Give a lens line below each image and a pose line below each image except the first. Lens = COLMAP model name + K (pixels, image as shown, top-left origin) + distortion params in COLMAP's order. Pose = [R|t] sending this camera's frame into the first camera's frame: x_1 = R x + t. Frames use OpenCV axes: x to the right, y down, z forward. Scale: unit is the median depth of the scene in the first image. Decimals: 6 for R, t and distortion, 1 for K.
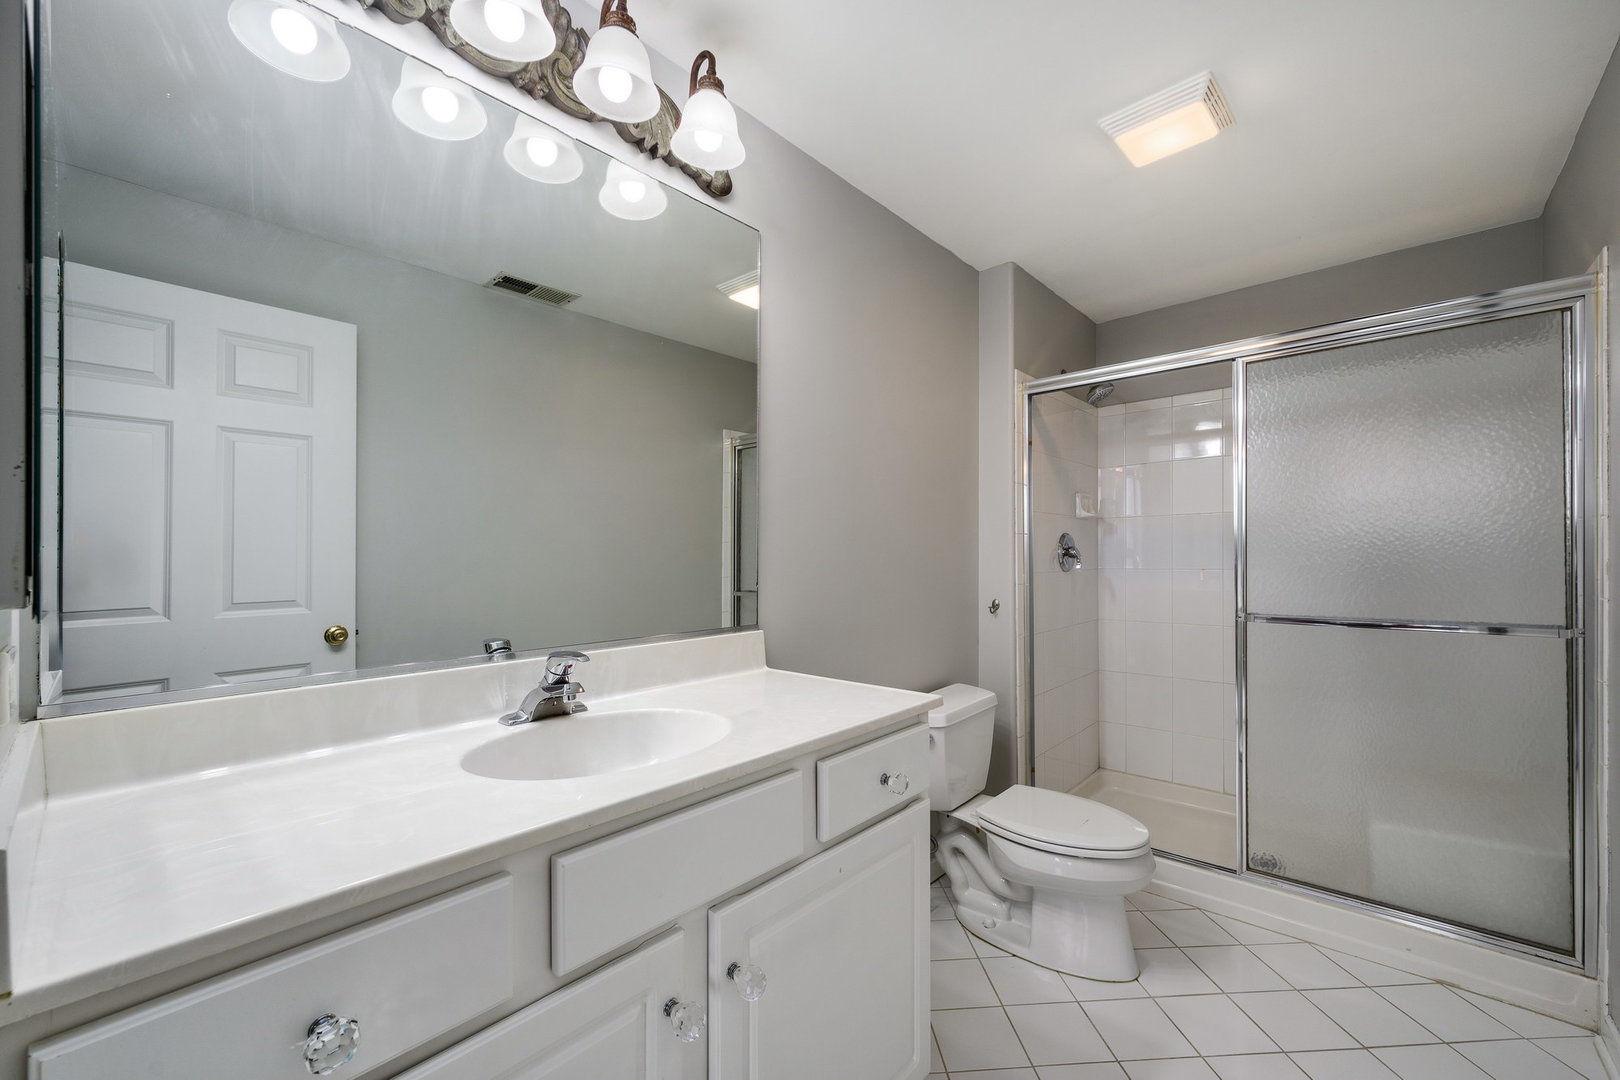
lens RADIAL K [[645.6, 0, 815.7], [0, 645.6, 542.7], [0, 0, 1]] dist [-0.007655, -0.000535]
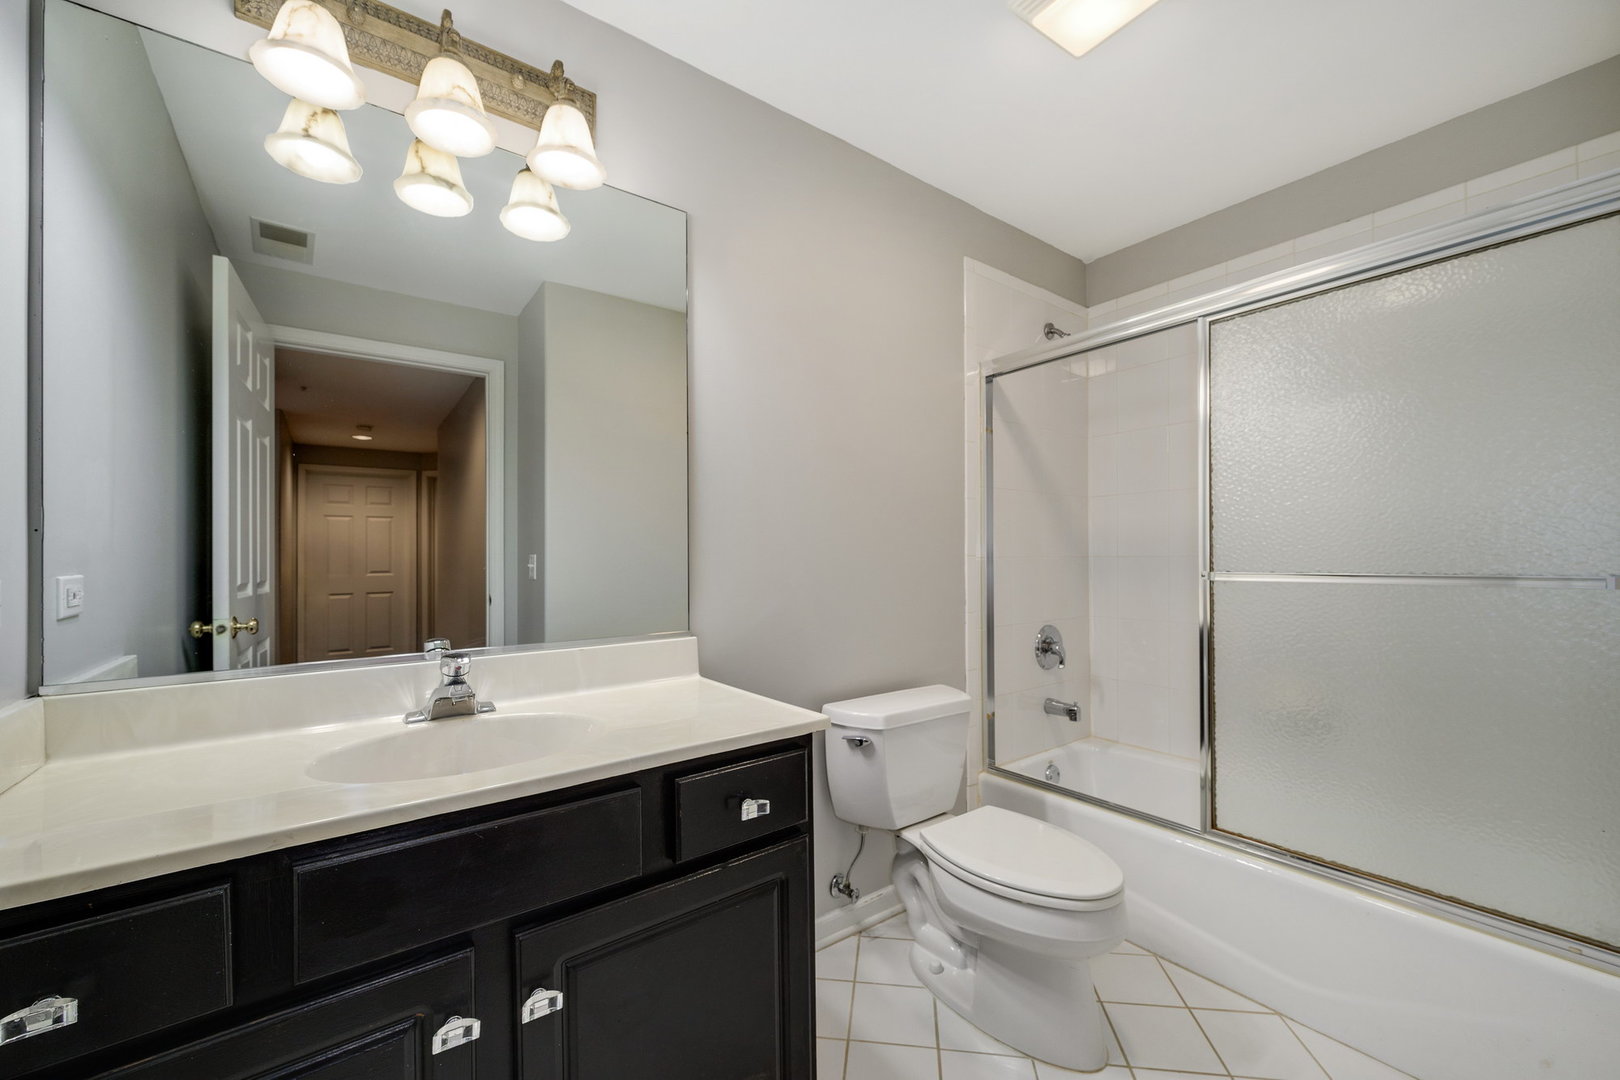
lens RADIAL K [[631.2, 0, 805.5], [0, 631.2, 538.5], [0, 0, 1]] dist [-0.024563, -0.000571]
pose [[0.975329, -0.010680, -0.220498, 0.366736], [0.009528, 0.999935, -0.006287, -0.007109], [0.220551, 0.004031, 0.975367, 0.130046]]
